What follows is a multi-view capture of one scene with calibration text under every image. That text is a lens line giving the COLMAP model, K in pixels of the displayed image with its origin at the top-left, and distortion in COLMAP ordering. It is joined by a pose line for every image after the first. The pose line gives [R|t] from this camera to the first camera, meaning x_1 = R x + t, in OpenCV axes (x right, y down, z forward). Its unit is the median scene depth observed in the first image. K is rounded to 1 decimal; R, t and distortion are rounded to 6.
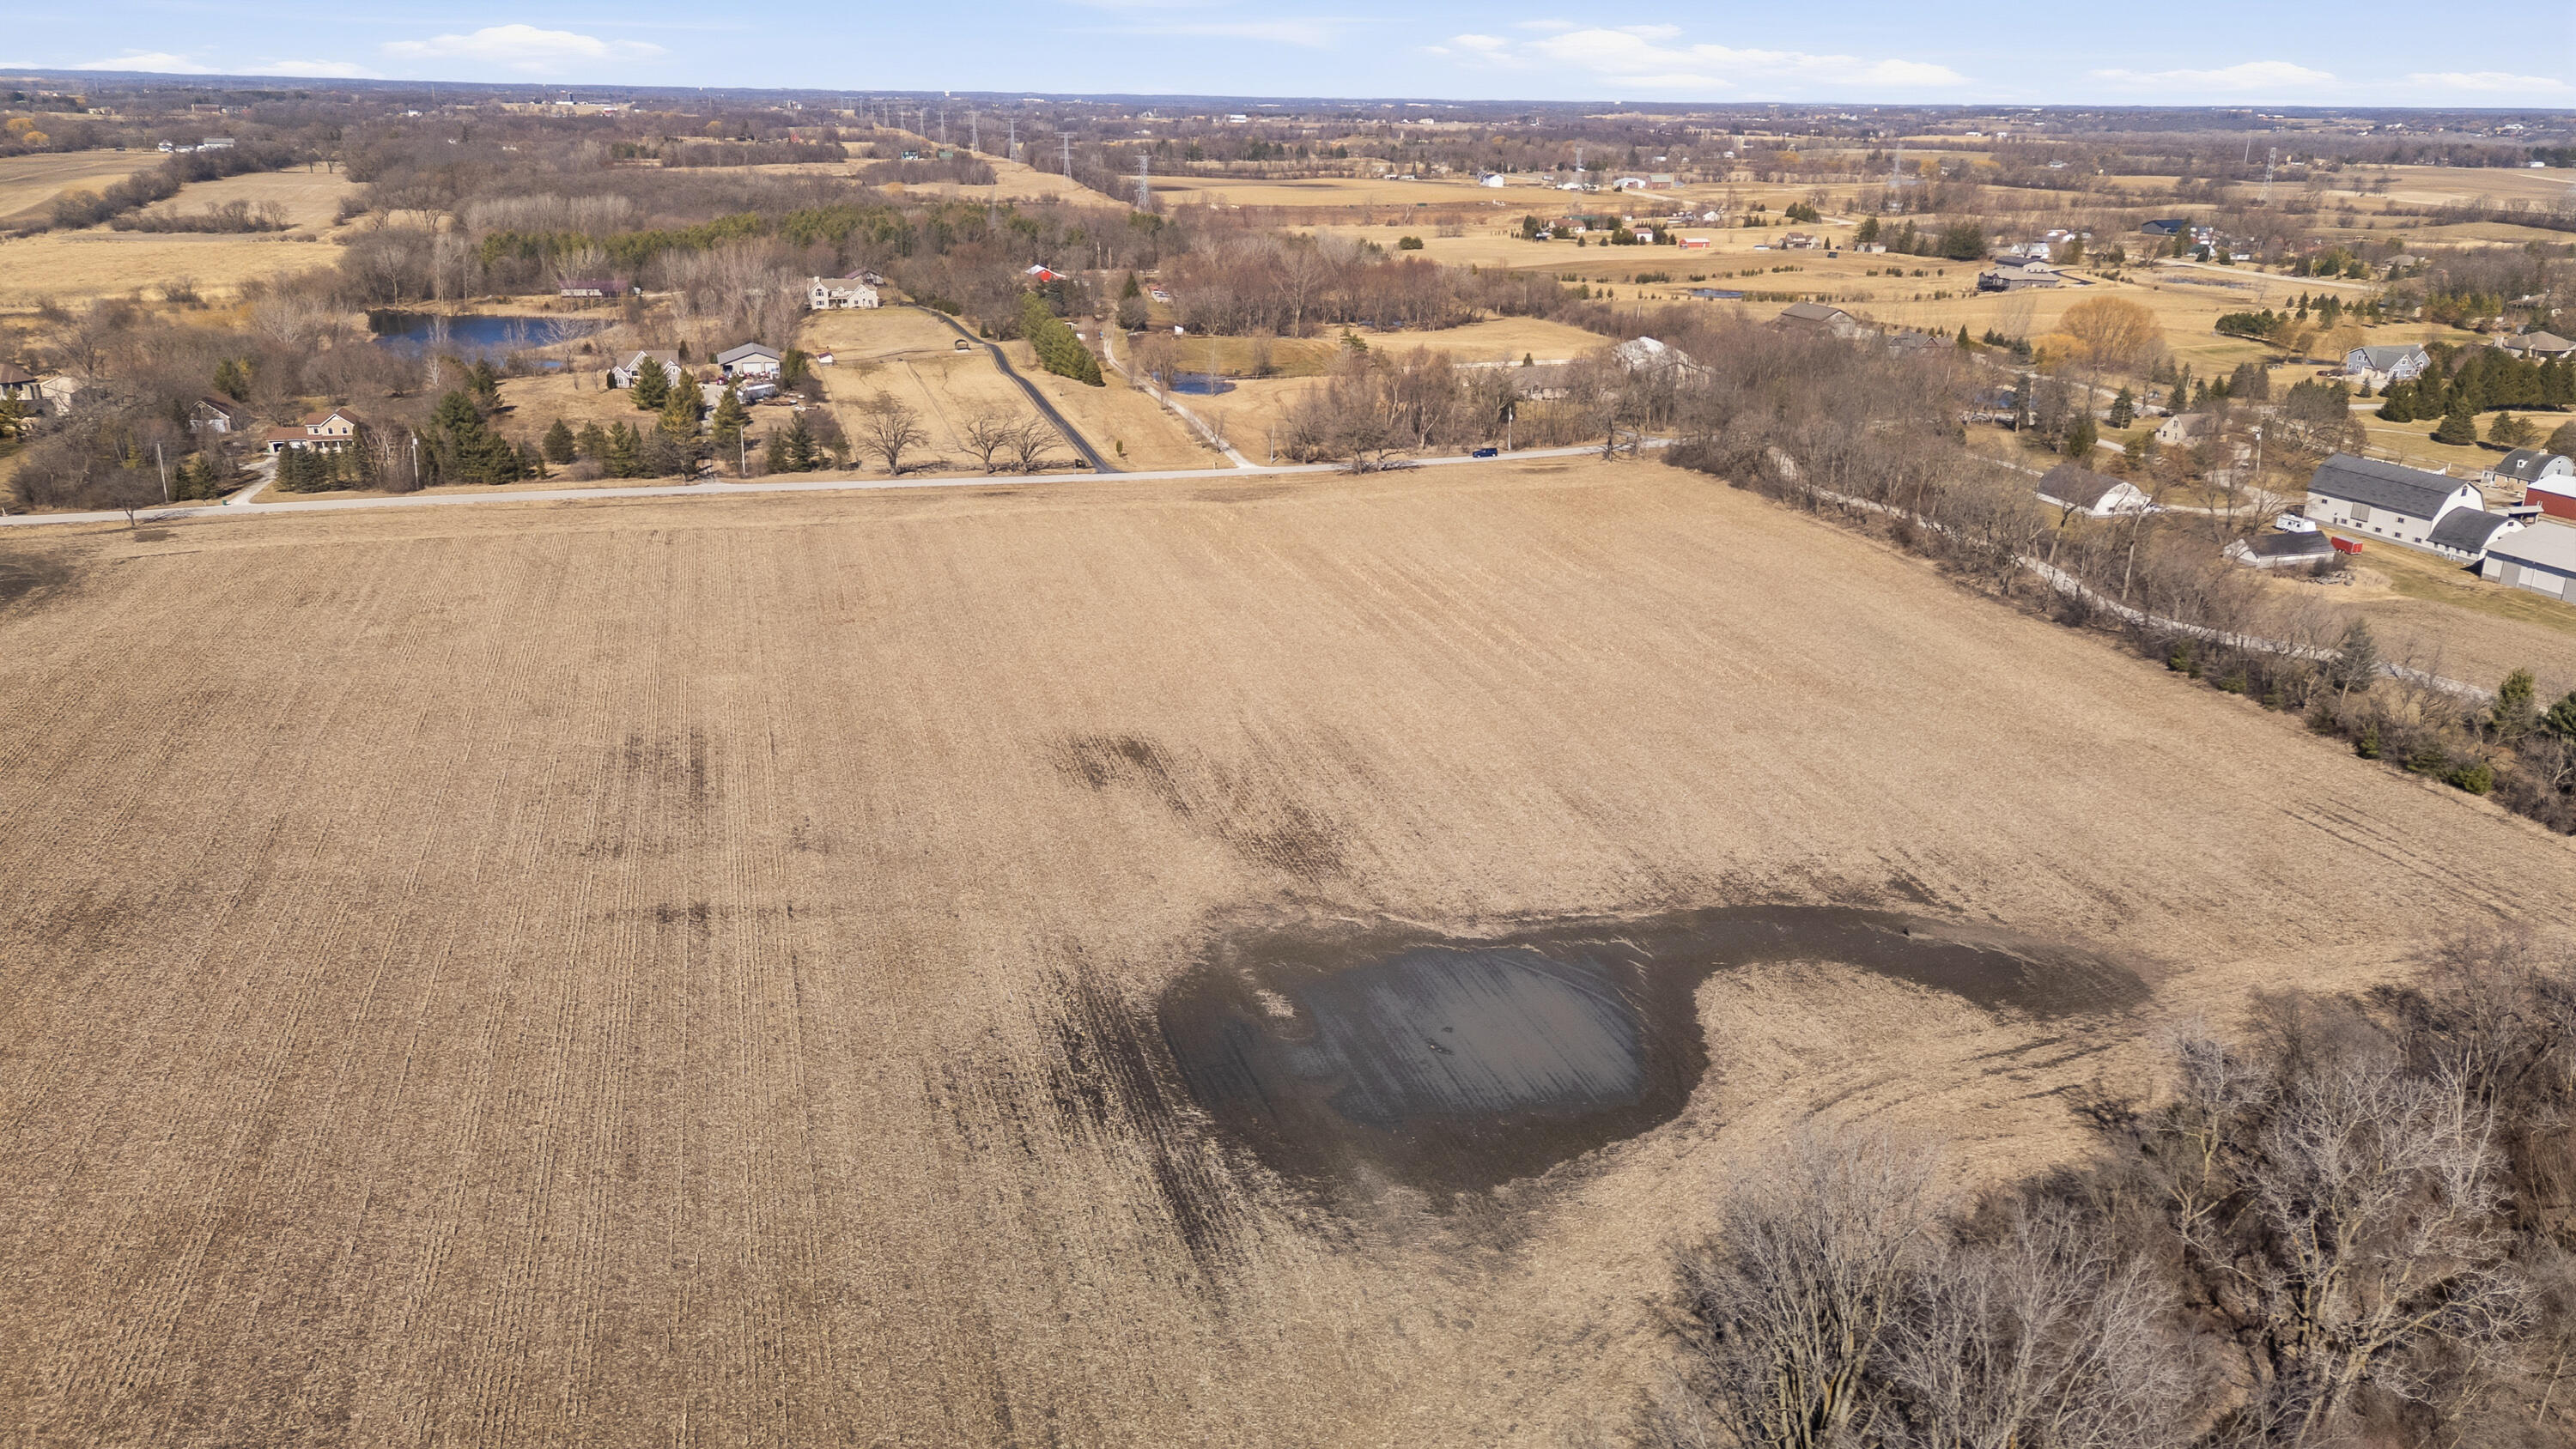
lens RADIAL K [[1892.8, 0, 1287.9], [0, 1892.8, 723.7], [0, 0, 1]] dist [0.082272, -0.077639]
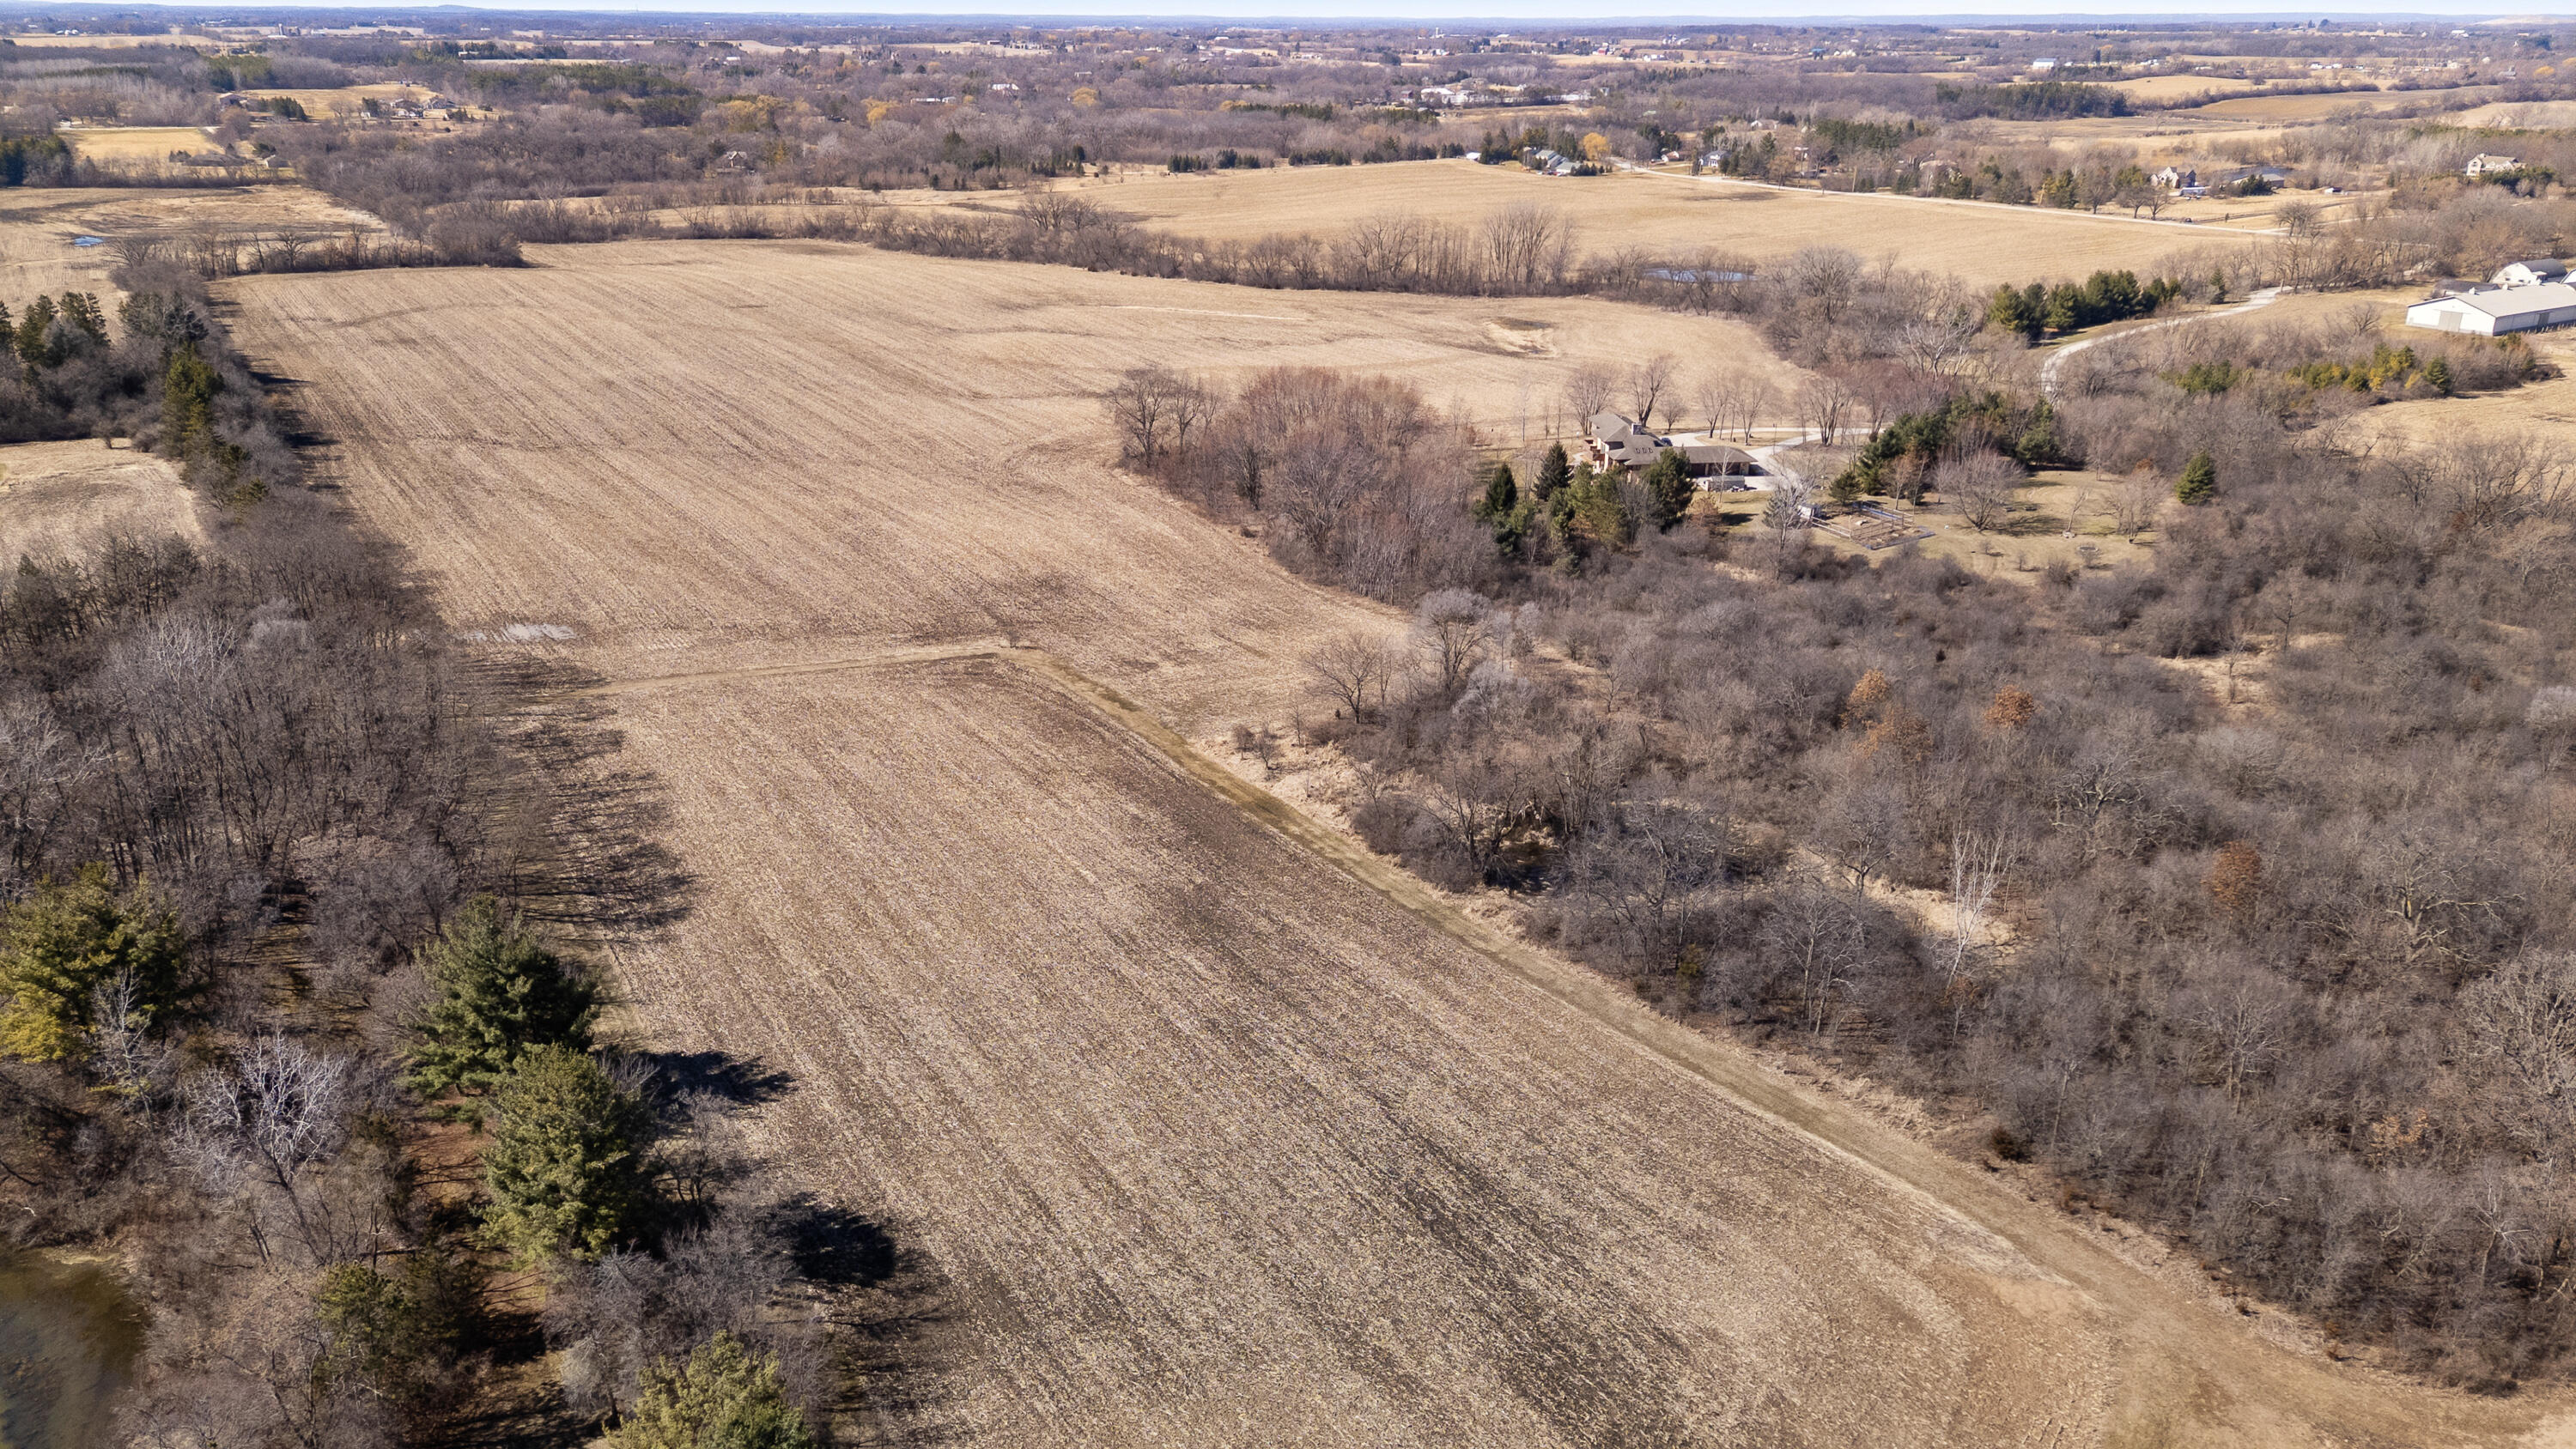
lens RADIAL K [[1892.8, 0, 1287.9], [0, 1892.8, 723.7], [0, 0, 1]] dist [0.082272, -0.077639]
pose [[0.279950, 0.326878, -0.902651, 2.534034], [-0.307151, 0.921322, 0.238379, 0.234761], [0.909553, 0.210516, 0.358325, -0.648573]]
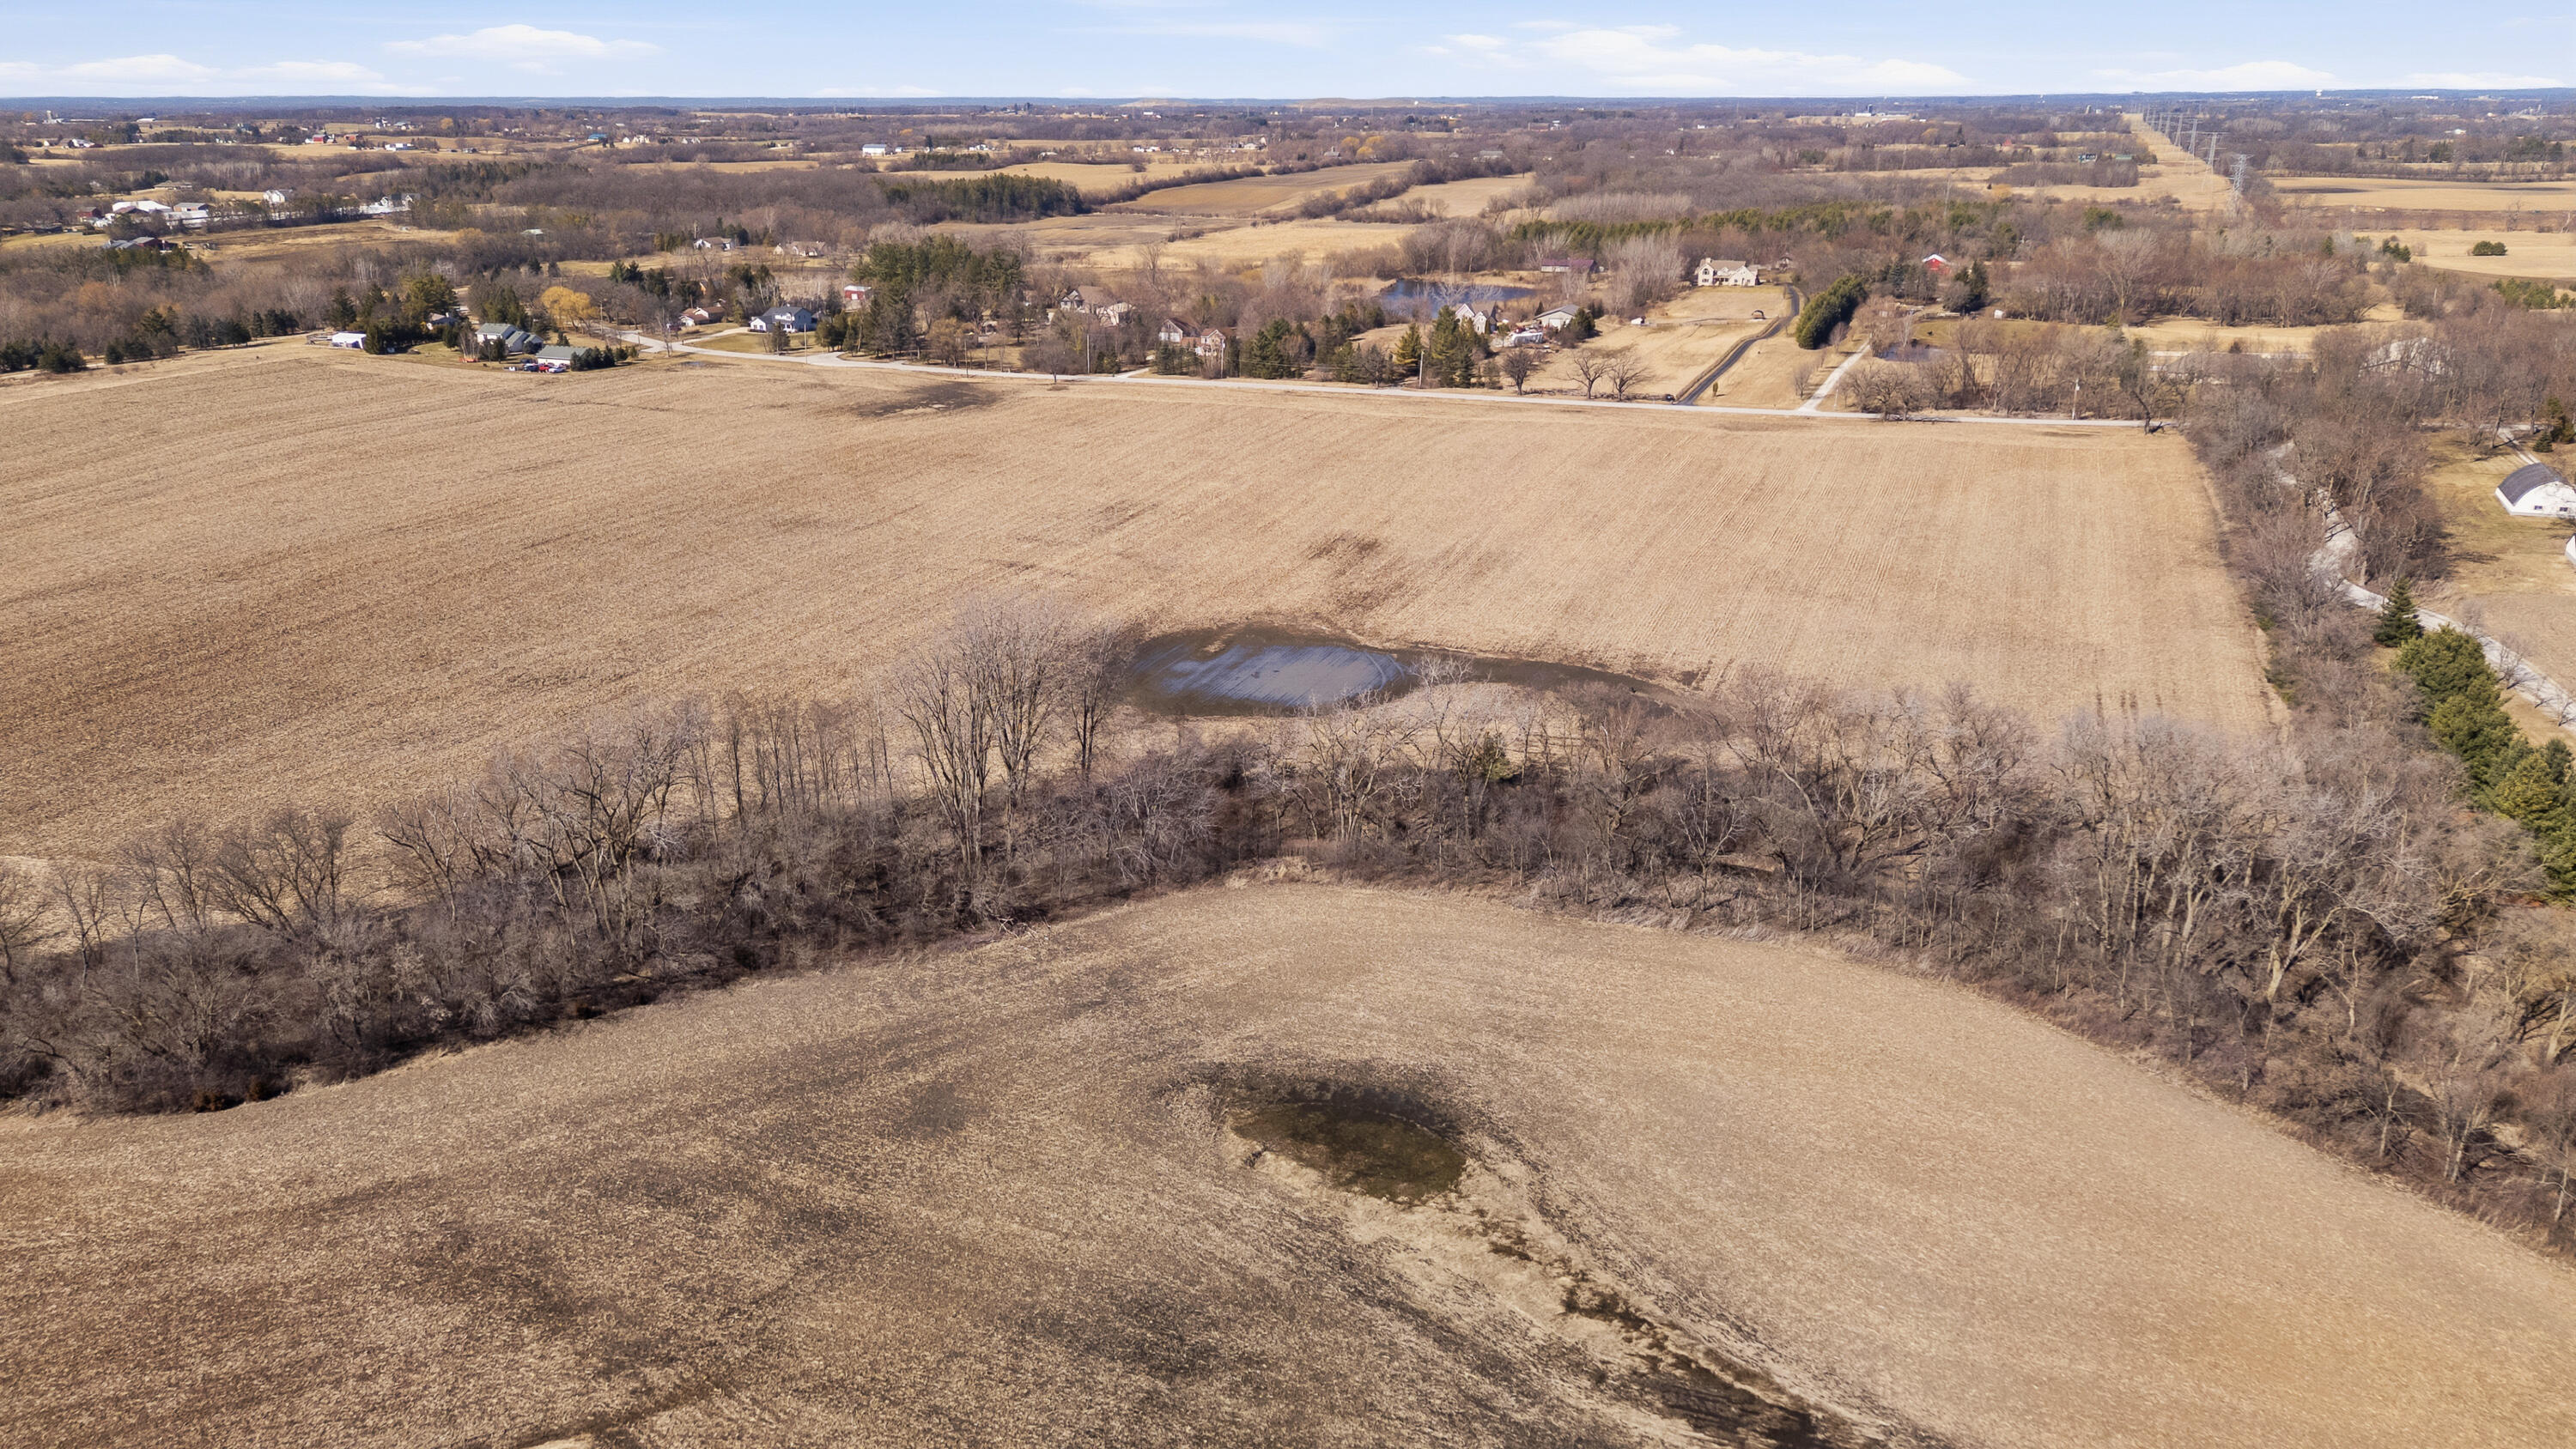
lens RADIAL K [[1871.8, 0, 1281.5], [0, 1871.8, 756.2], [0, 0, 1]] dist [0.077327, -0.065399]
pose [[0.792773, 0.187066, -0.580101, 0.741460], [-0.179083, 0.981219, 0.071678, 0.082396], [0.582615, 0.047061, 0.811385, -0.224653]]
